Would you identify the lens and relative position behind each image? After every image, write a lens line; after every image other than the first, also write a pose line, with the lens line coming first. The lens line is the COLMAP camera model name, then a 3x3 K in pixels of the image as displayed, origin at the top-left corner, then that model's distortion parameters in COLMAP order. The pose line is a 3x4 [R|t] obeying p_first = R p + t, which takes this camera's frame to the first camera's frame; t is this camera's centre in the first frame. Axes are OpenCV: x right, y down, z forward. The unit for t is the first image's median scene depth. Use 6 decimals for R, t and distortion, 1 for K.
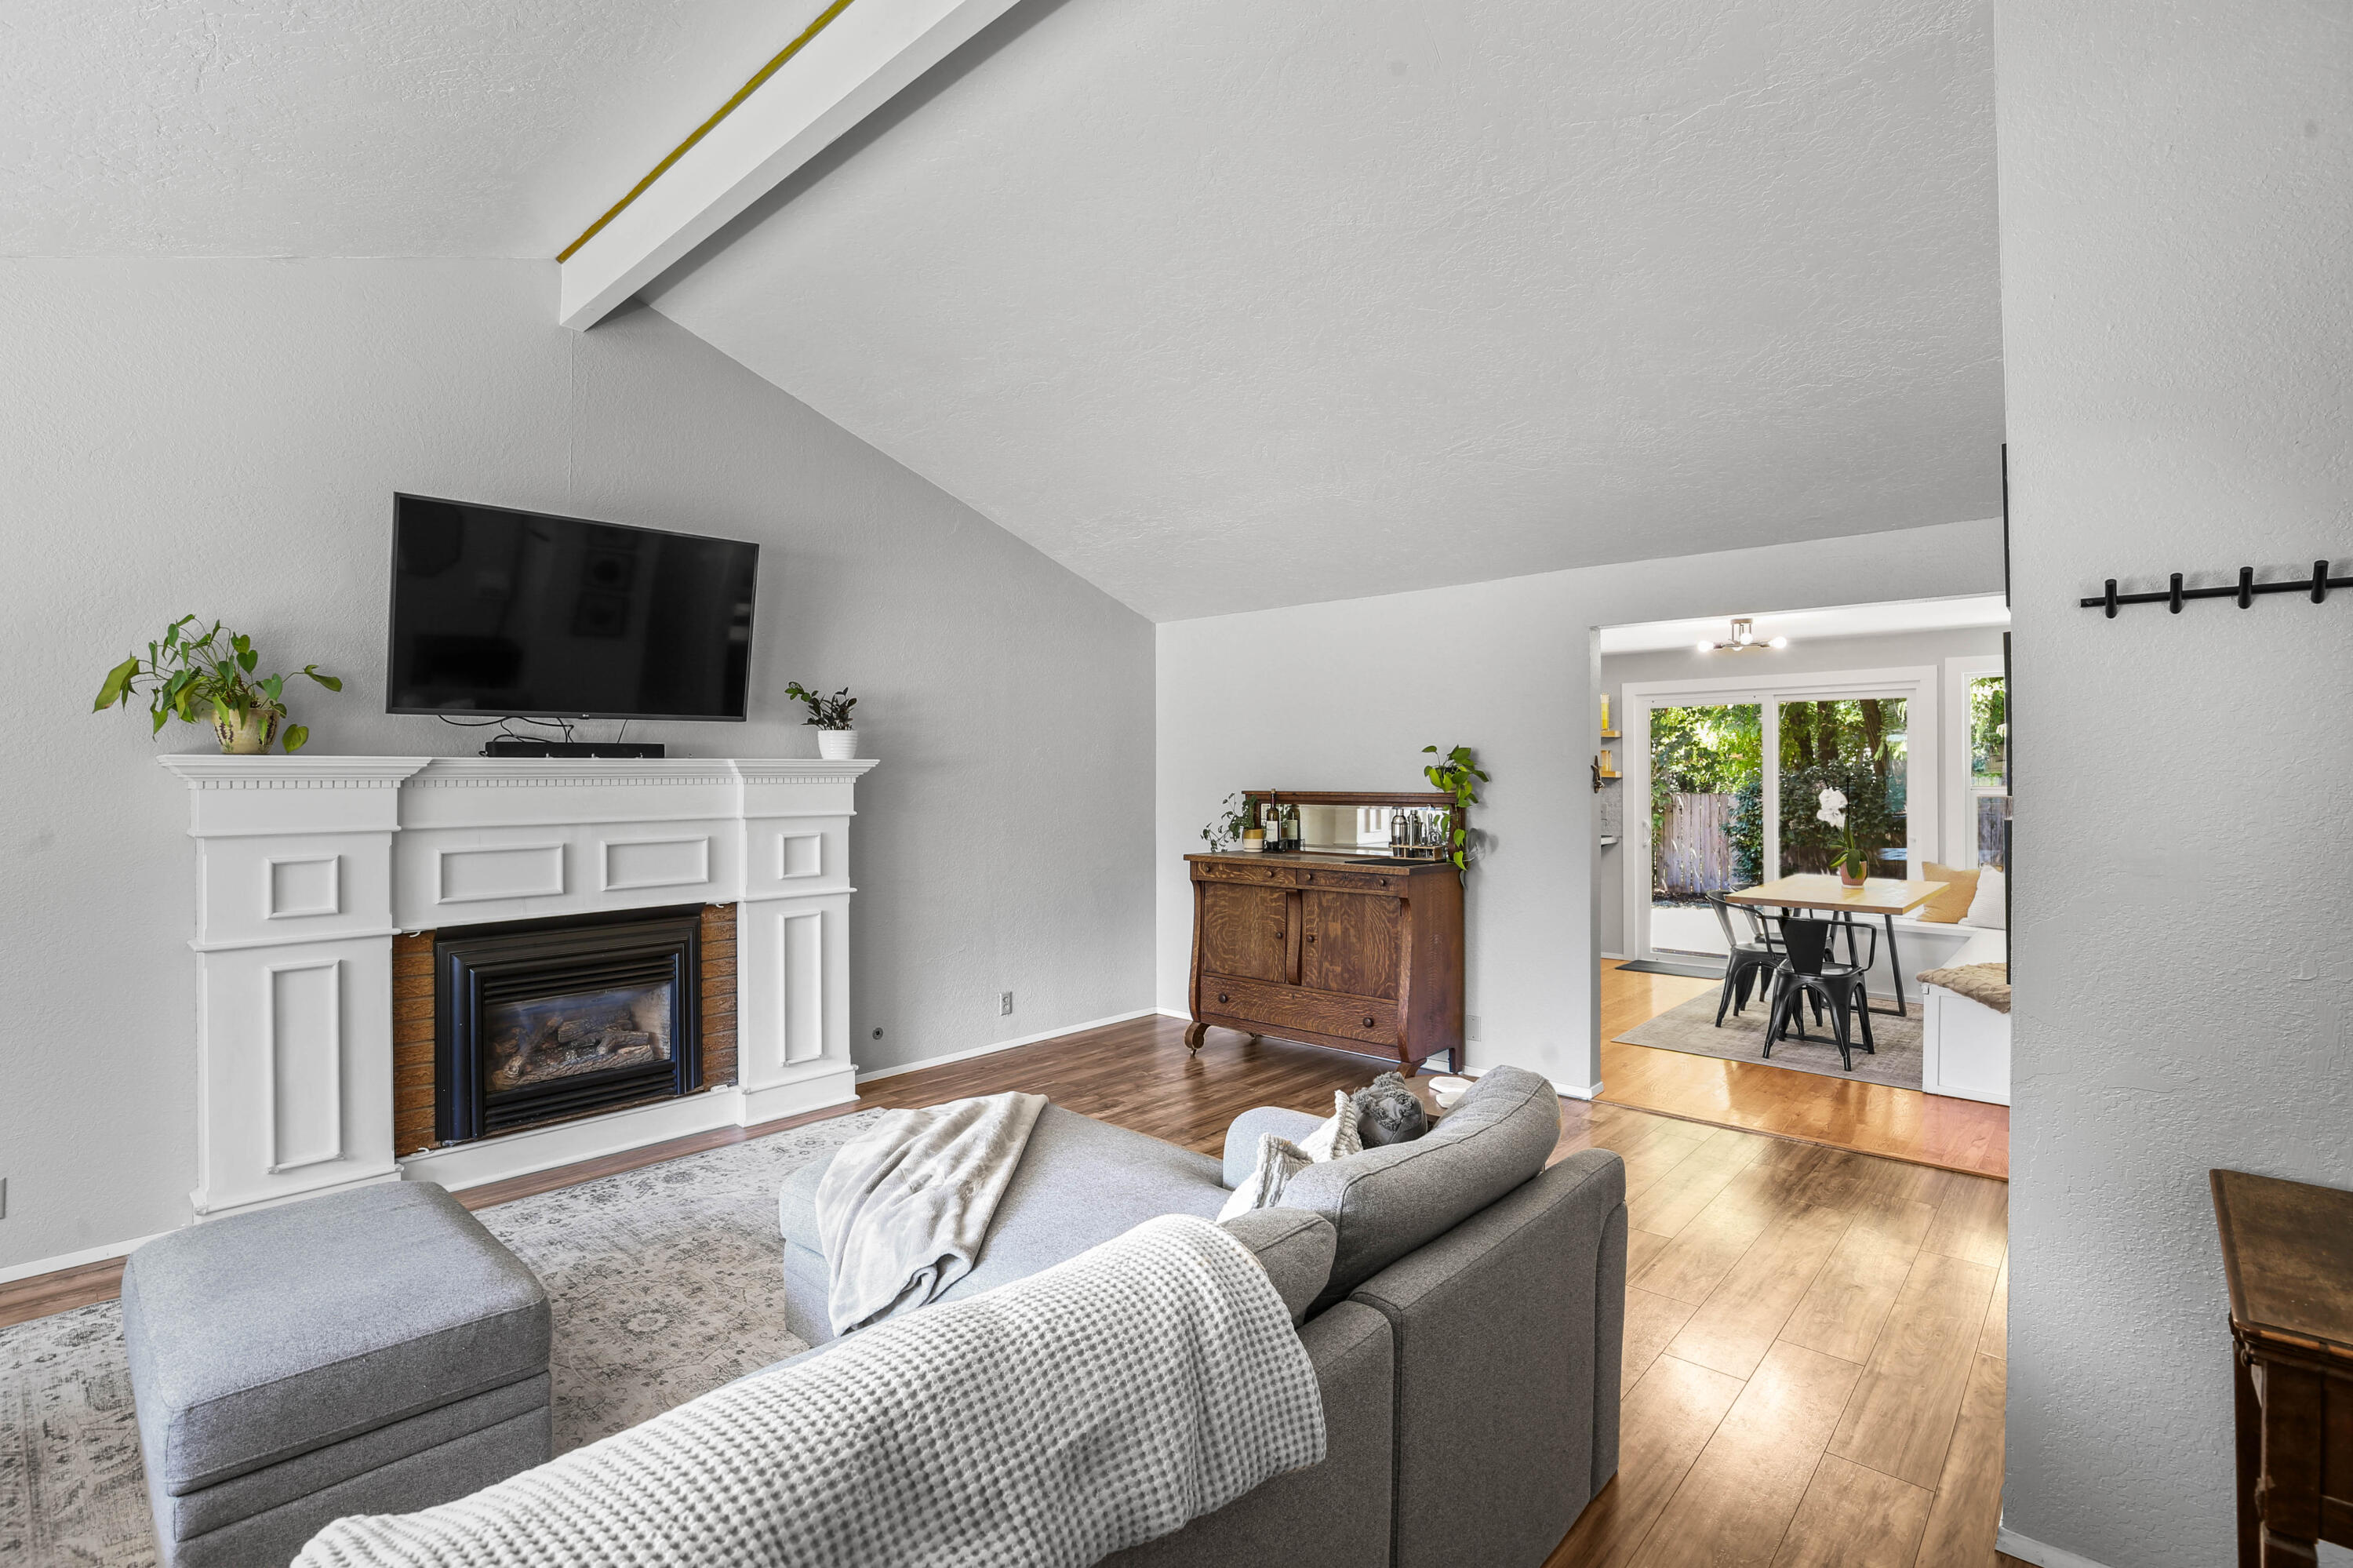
lens RADIAL K [[1096.6, 0, 1158.4], [0, 1096.6, 774.4], [0, 0, 1]] dist [-0.022626, 0.002669]
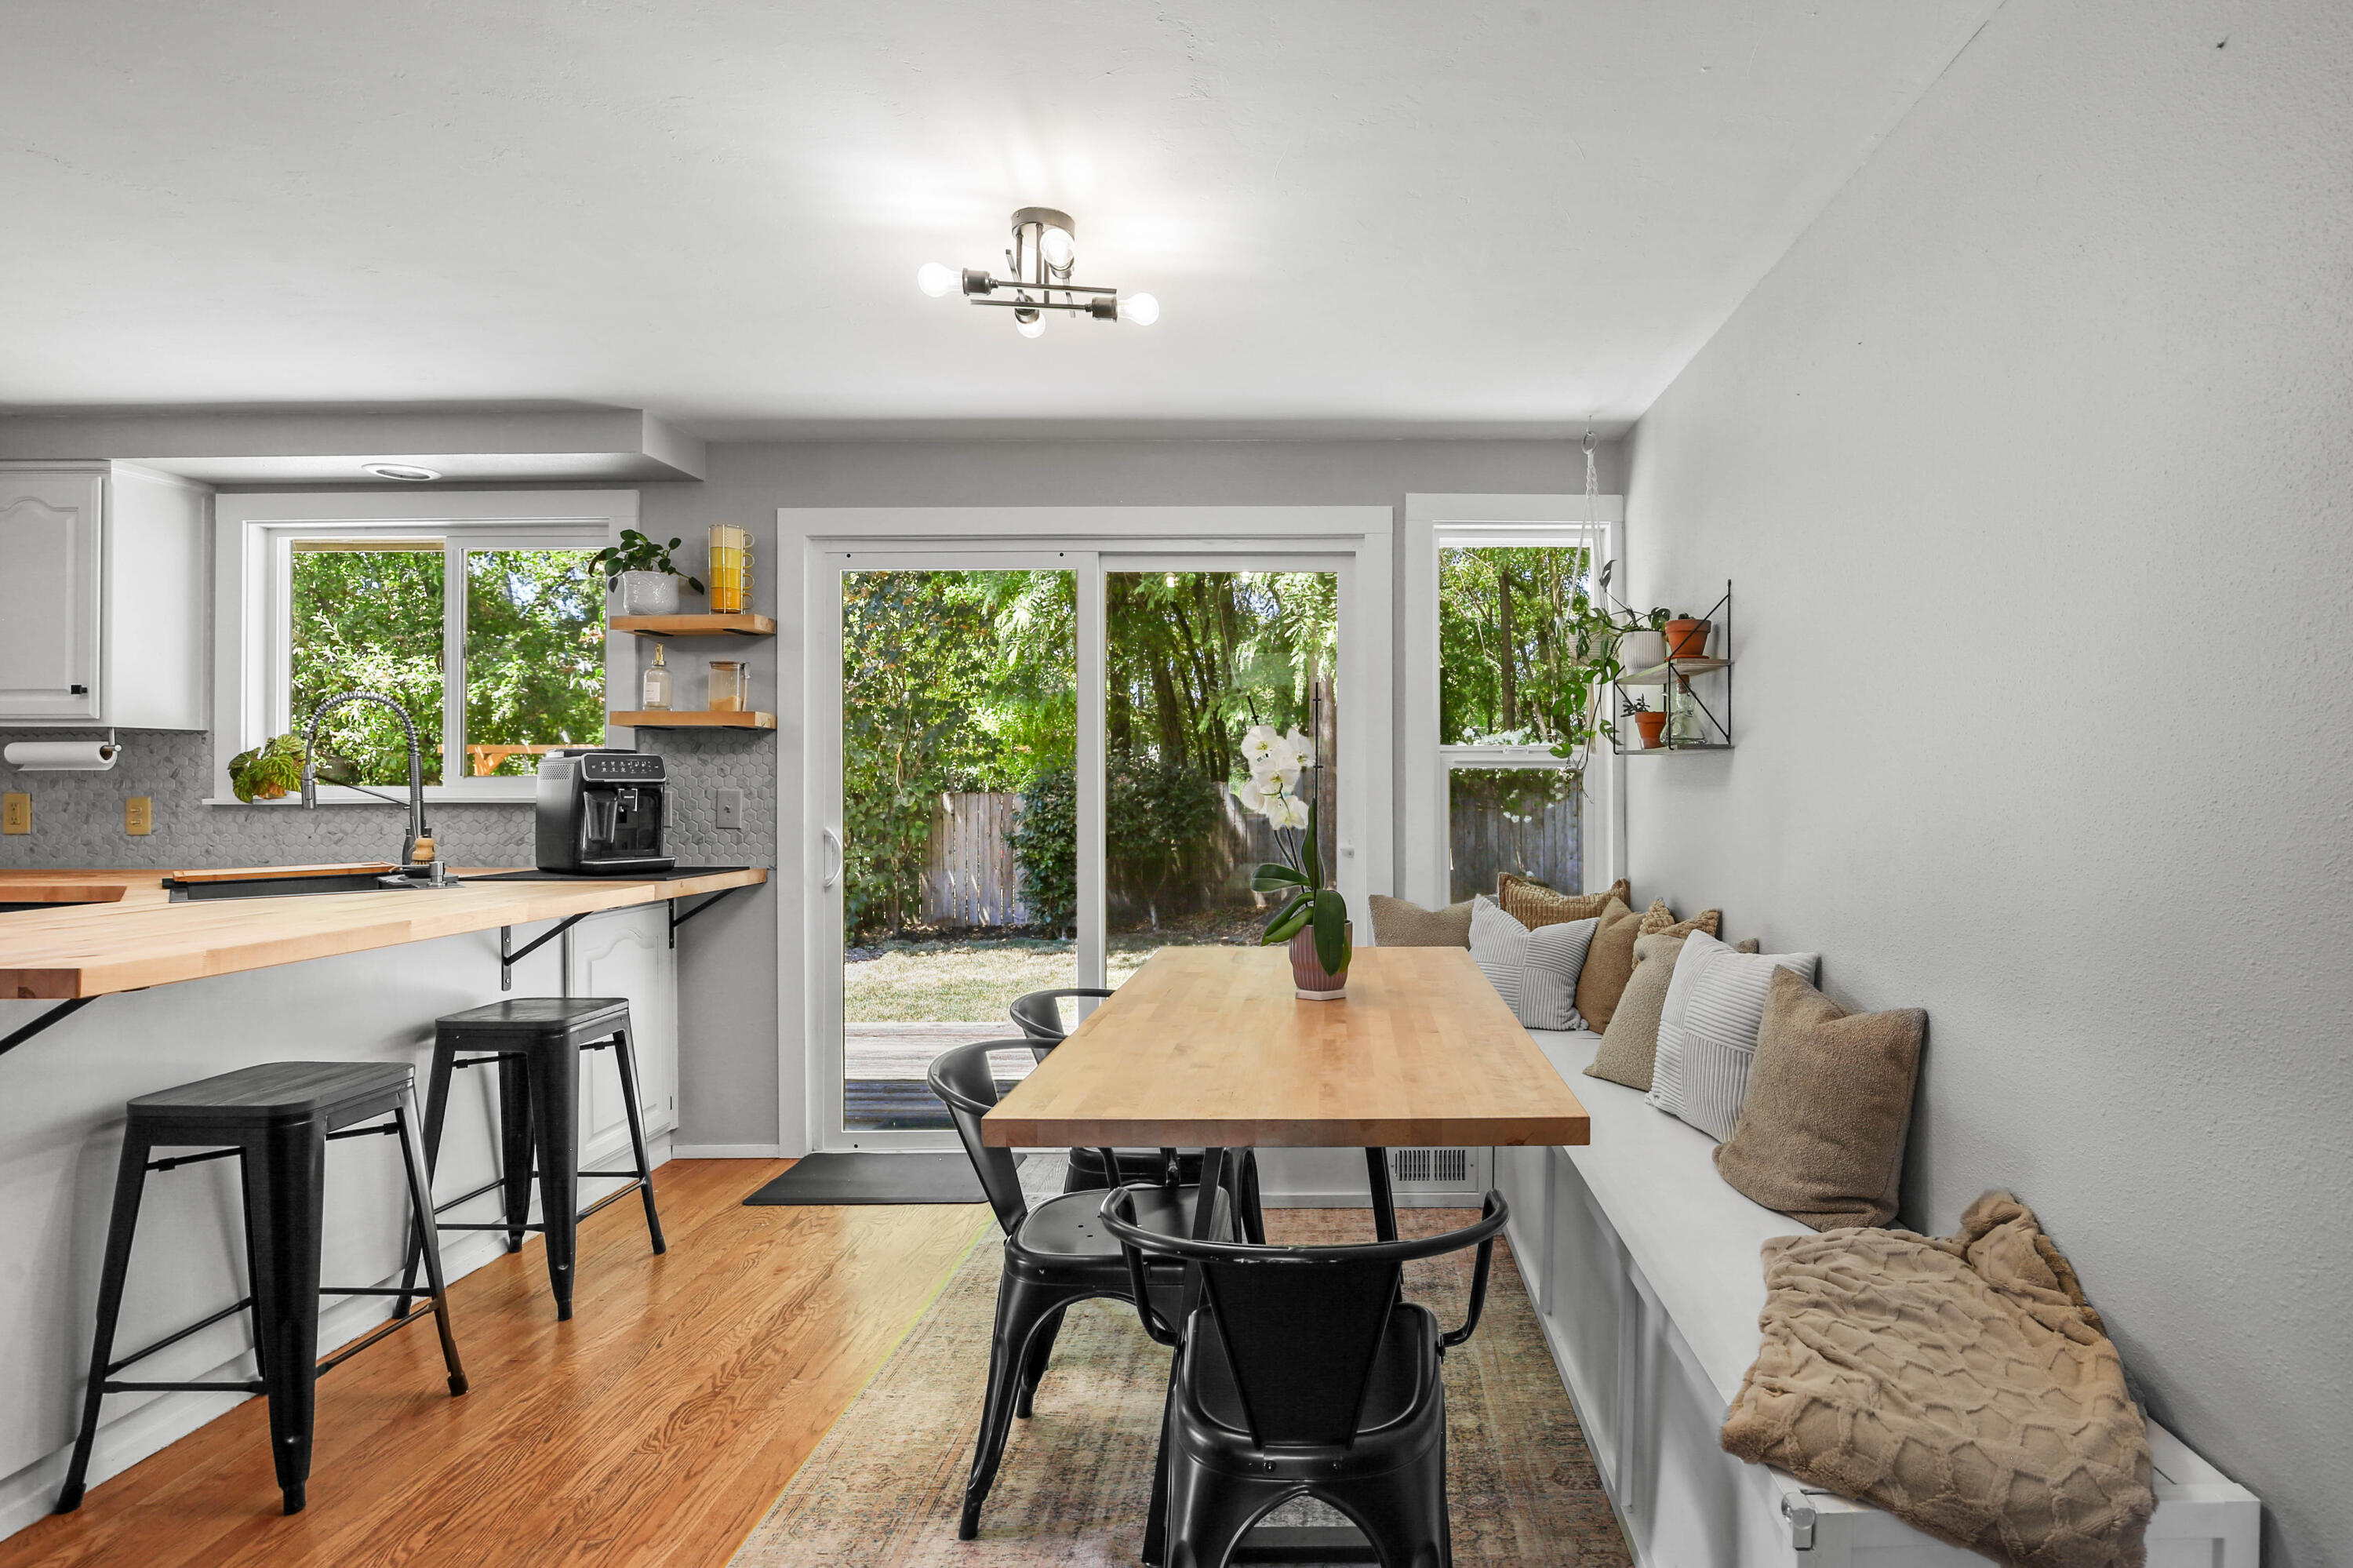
lens RADIAL K [[1168.1, 0, 1359.7], [0, 1168.1, 783.1], [0, 0, 1]] dist [-0.036729, 0.004806]
pose [[0.718349, 0.001668, 0.695681, 0.332046], [-0.001075, 0.999999, -0.001288, 0.029531], [-0.695682, 0.000178, 0.718349, 0.625056]]
